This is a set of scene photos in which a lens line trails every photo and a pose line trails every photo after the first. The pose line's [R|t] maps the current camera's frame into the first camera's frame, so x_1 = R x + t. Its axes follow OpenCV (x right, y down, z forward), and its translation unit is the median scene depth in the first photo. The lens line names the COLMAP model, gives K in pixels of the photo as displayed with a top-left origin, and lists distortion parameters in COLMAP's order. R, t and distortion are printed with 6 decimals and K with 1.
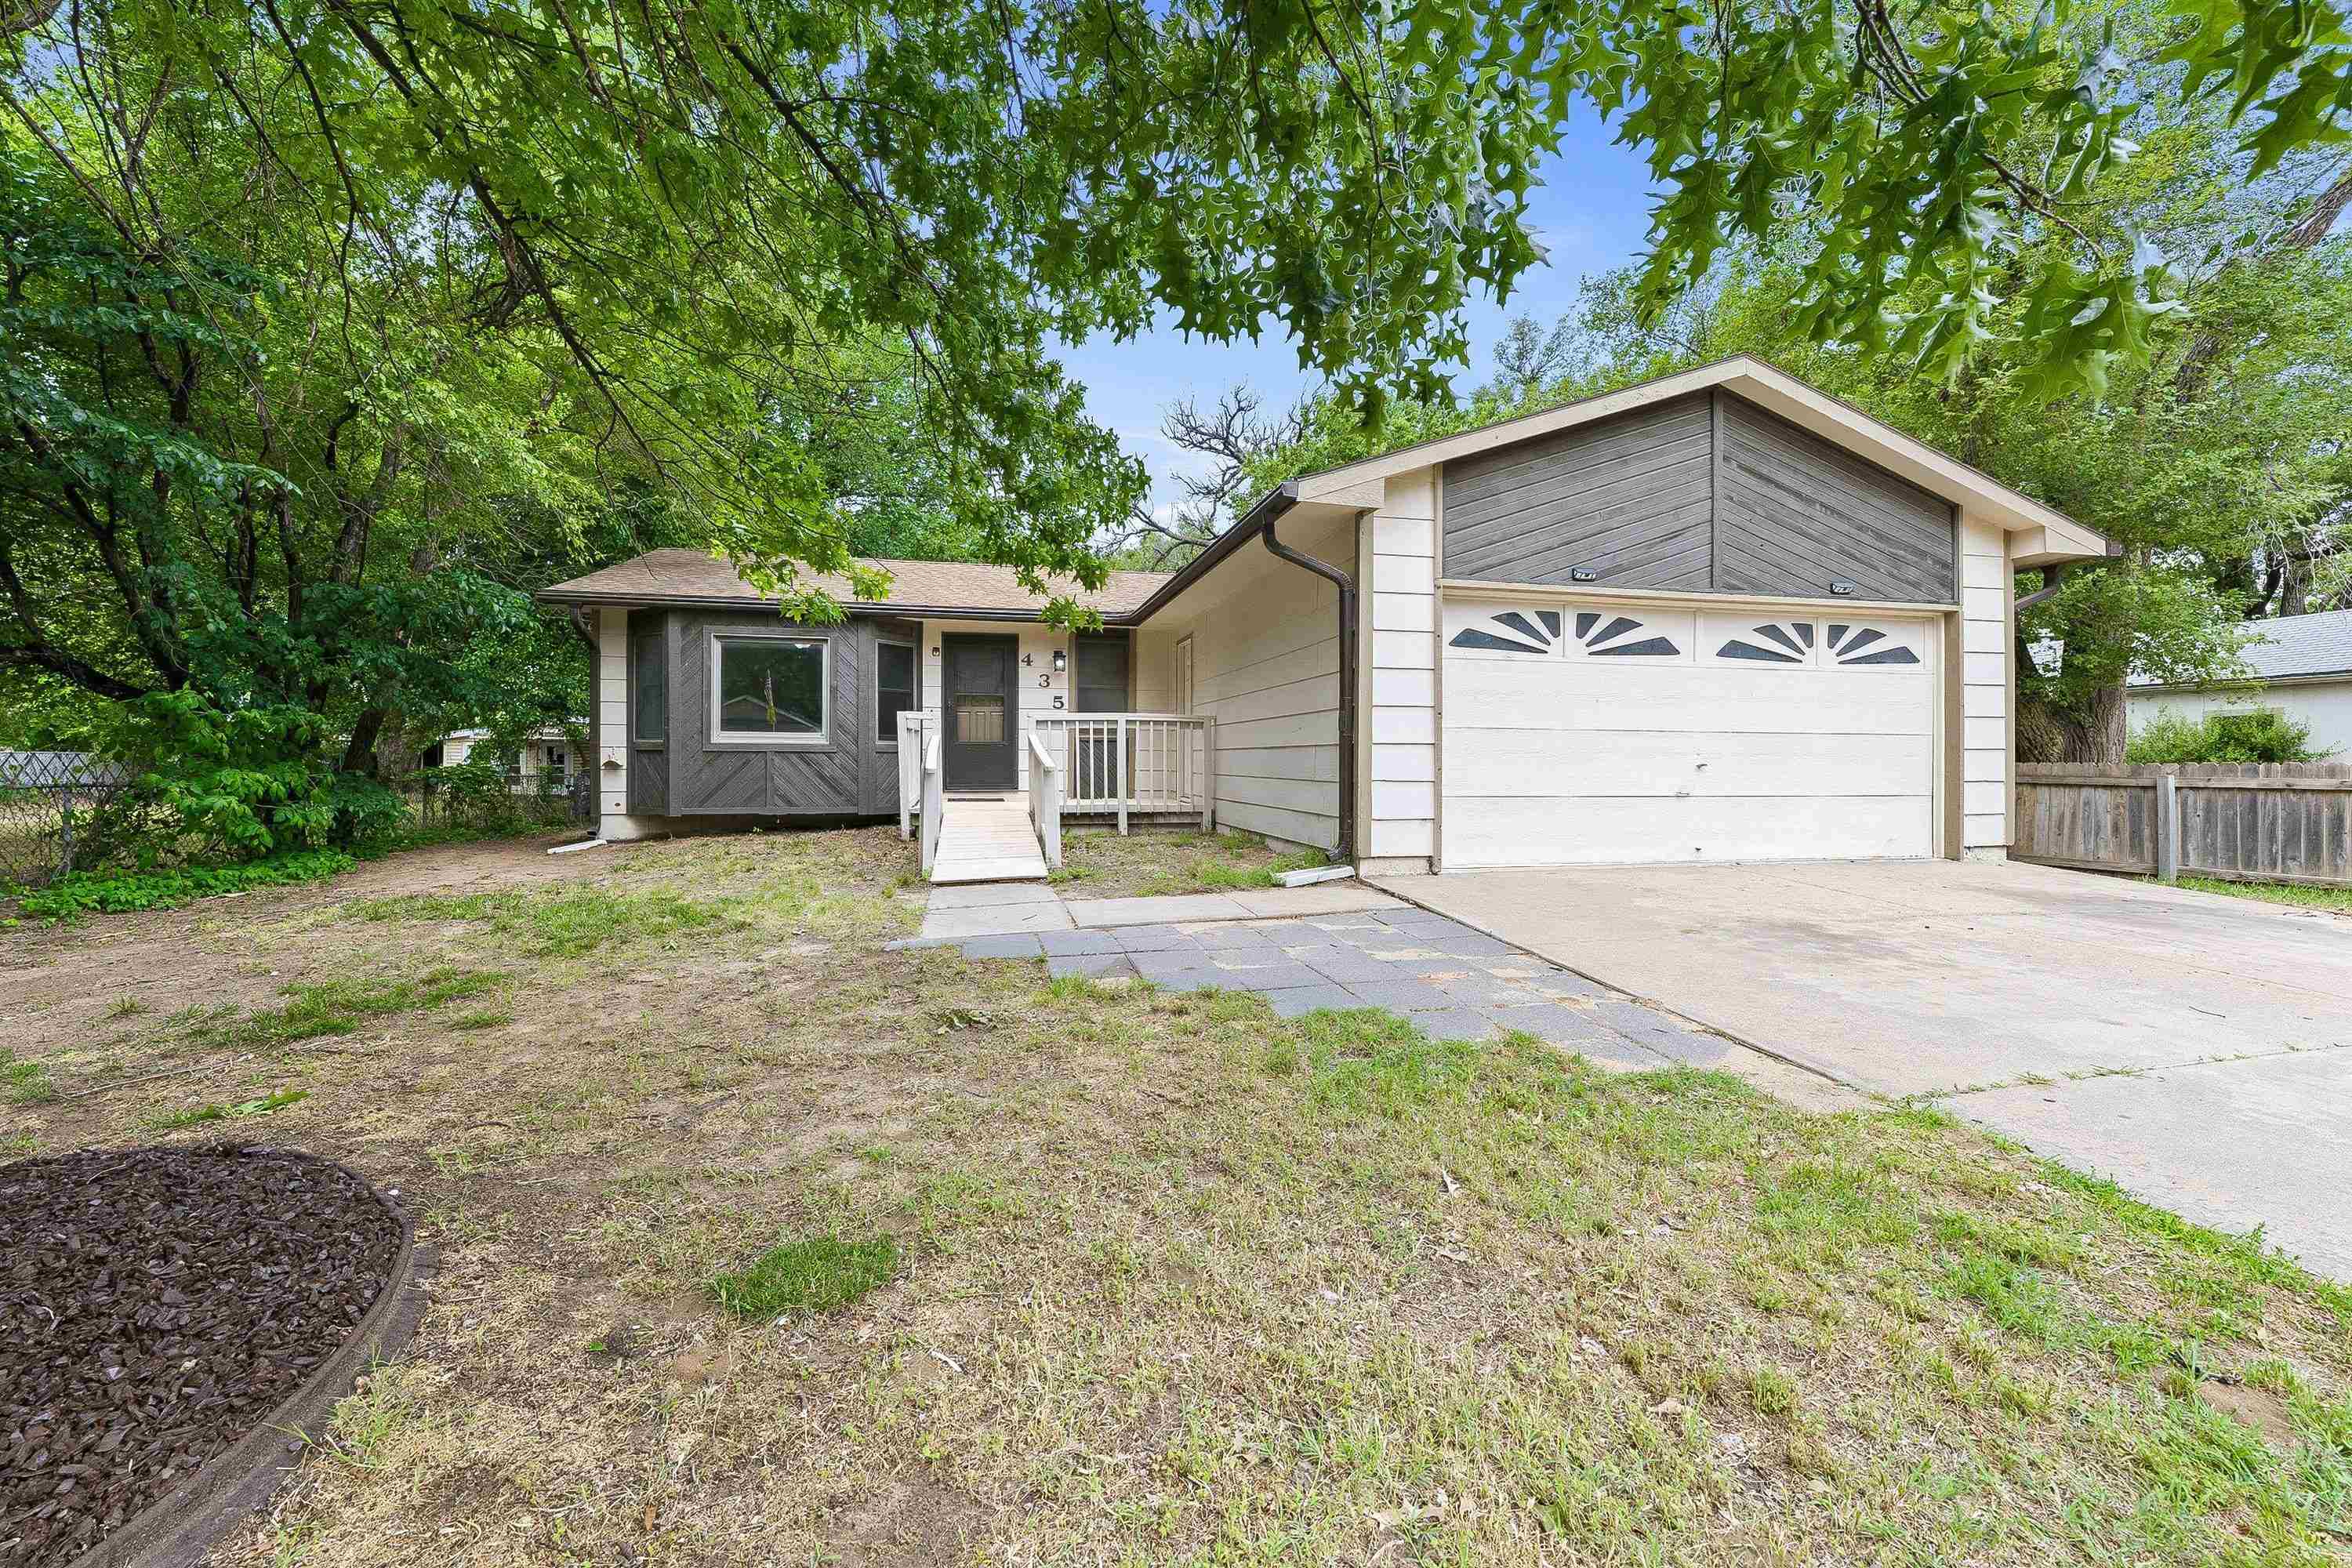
lens RADIAL K [[956.7, 0, 1168.4], [0, 956.7, 763.2], [0, 0, 1]] dist [-0.000352, -0.000080]
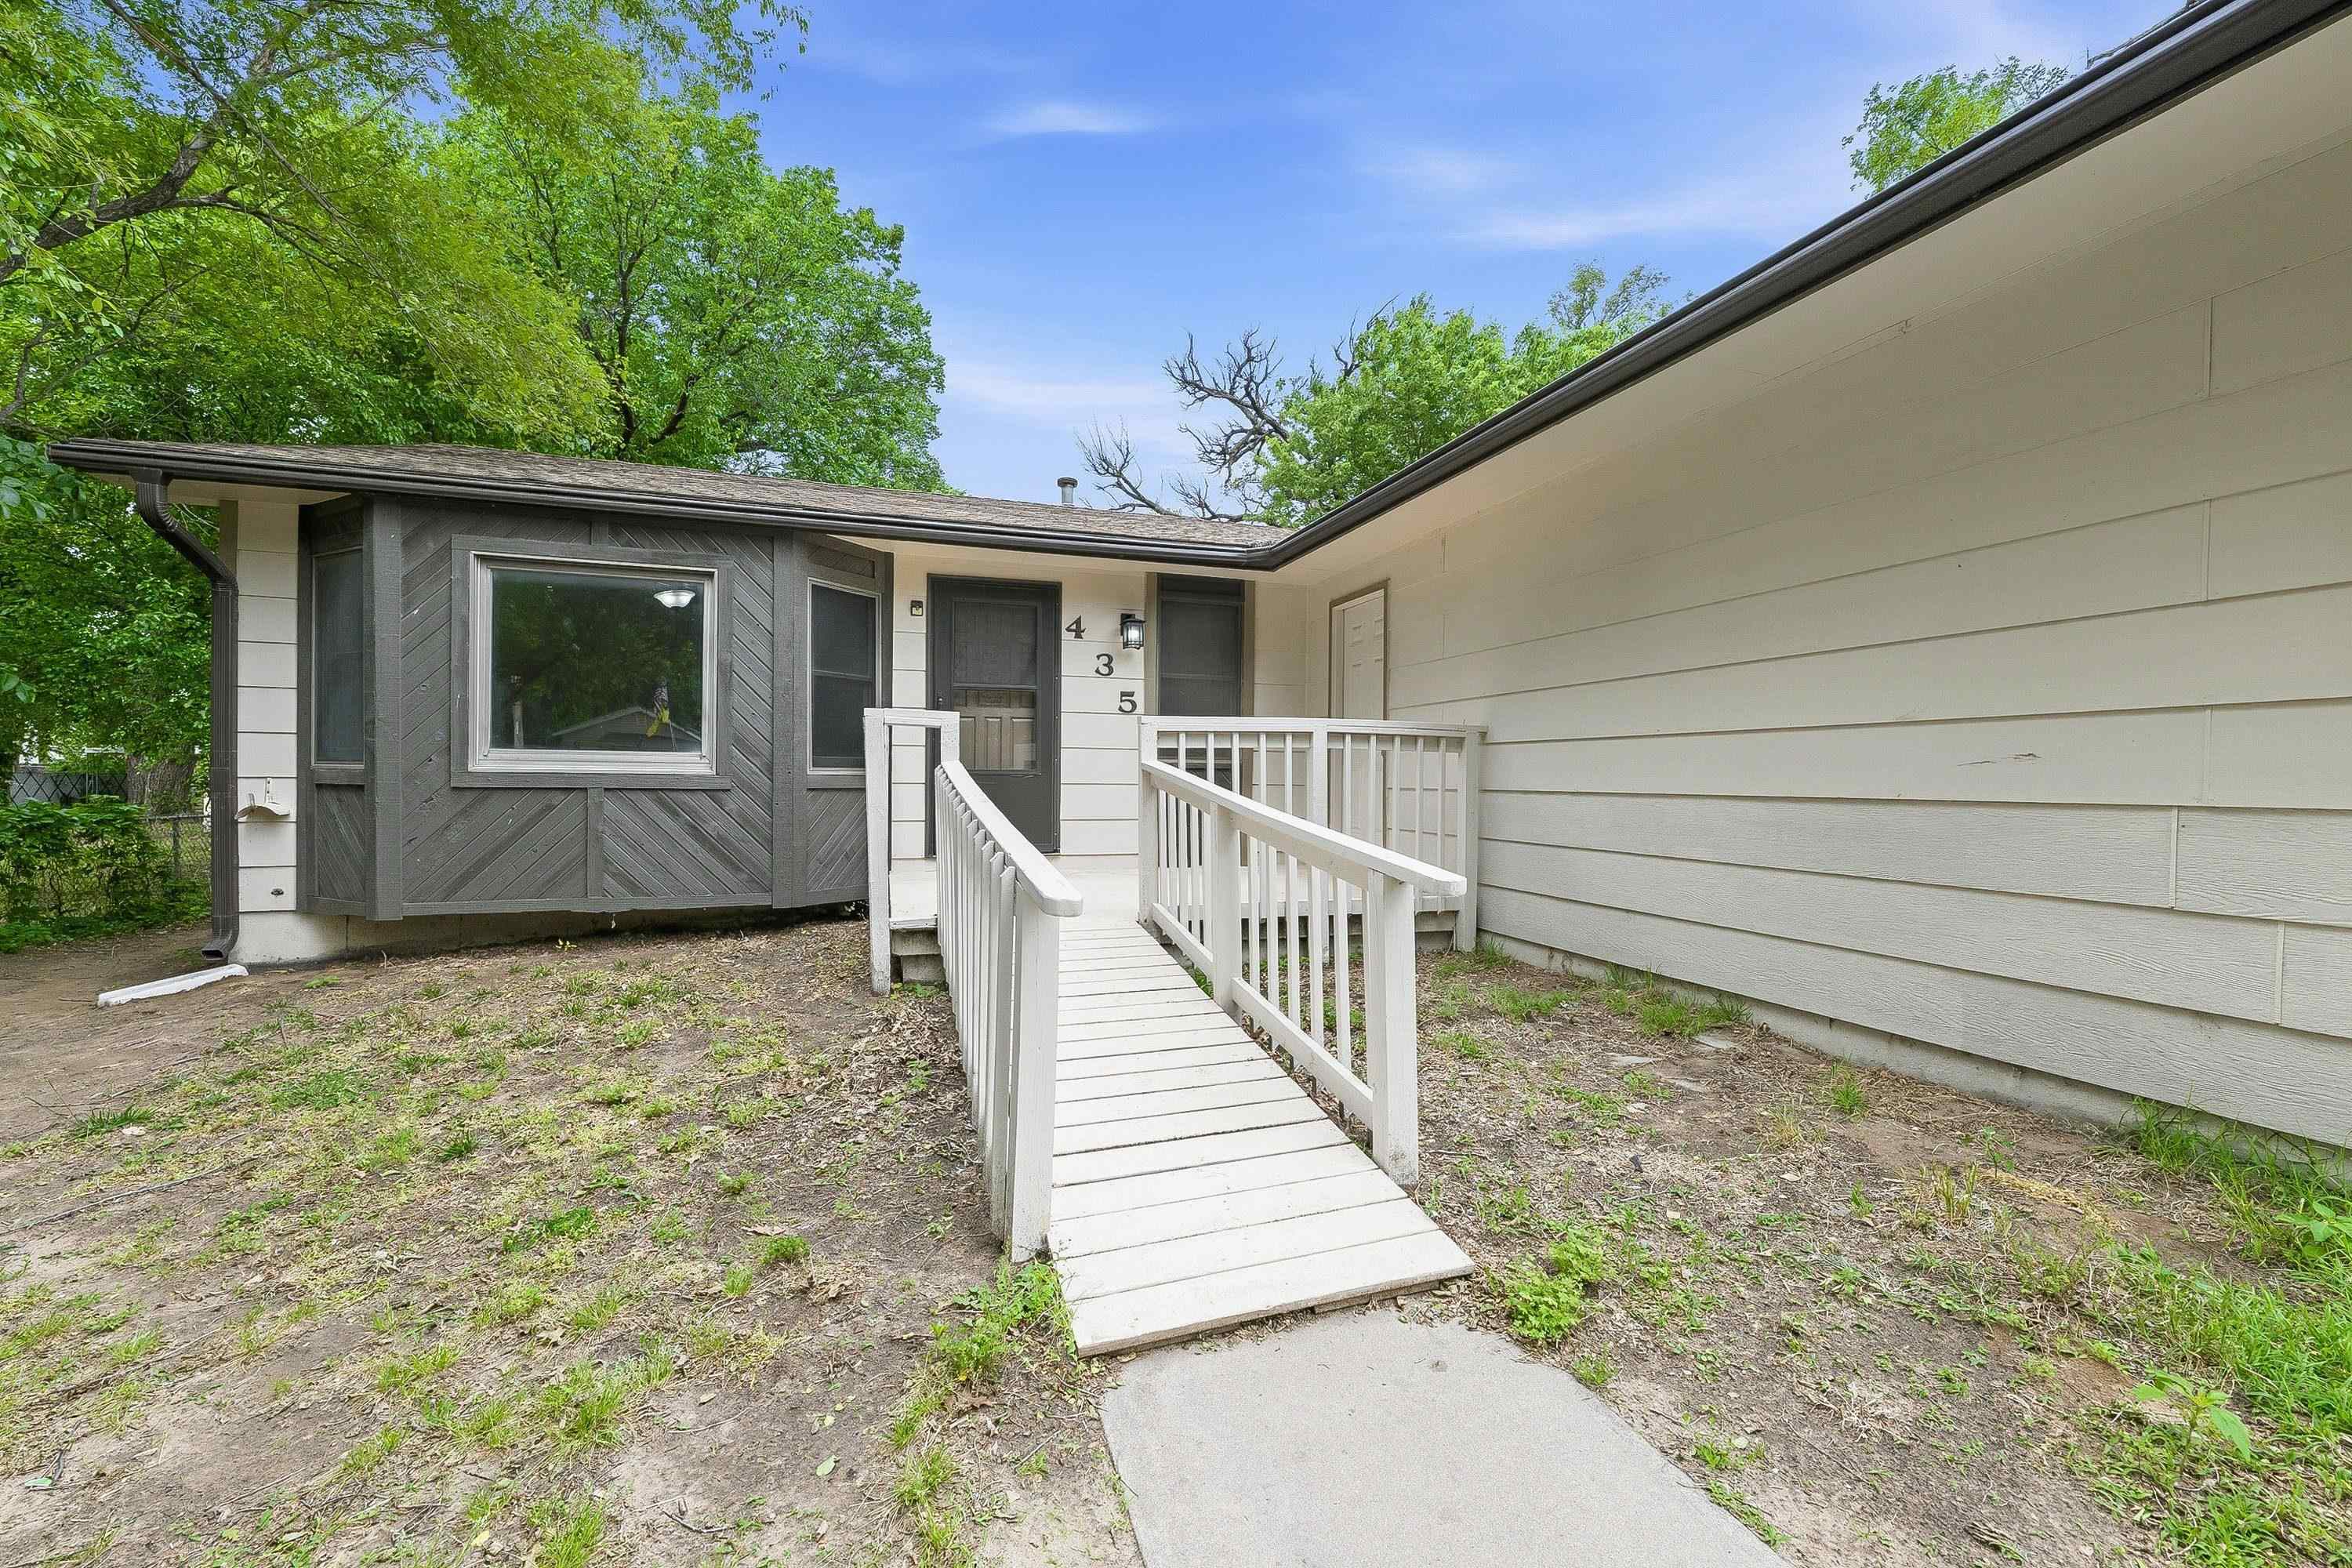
lens RADIAL K [[939.2, 0, 1174.3], [0, 939.2, 781.5], [0, 0, 1]] dist [-0.003235, 0.000095]
pose [[0.995055, 0.004328, 0.099227, -0.155879], [-0.004494, 0.999989, 0.001452, -0.017653], [-0.099220, -0.001891, 0.995064, 0.464377]]
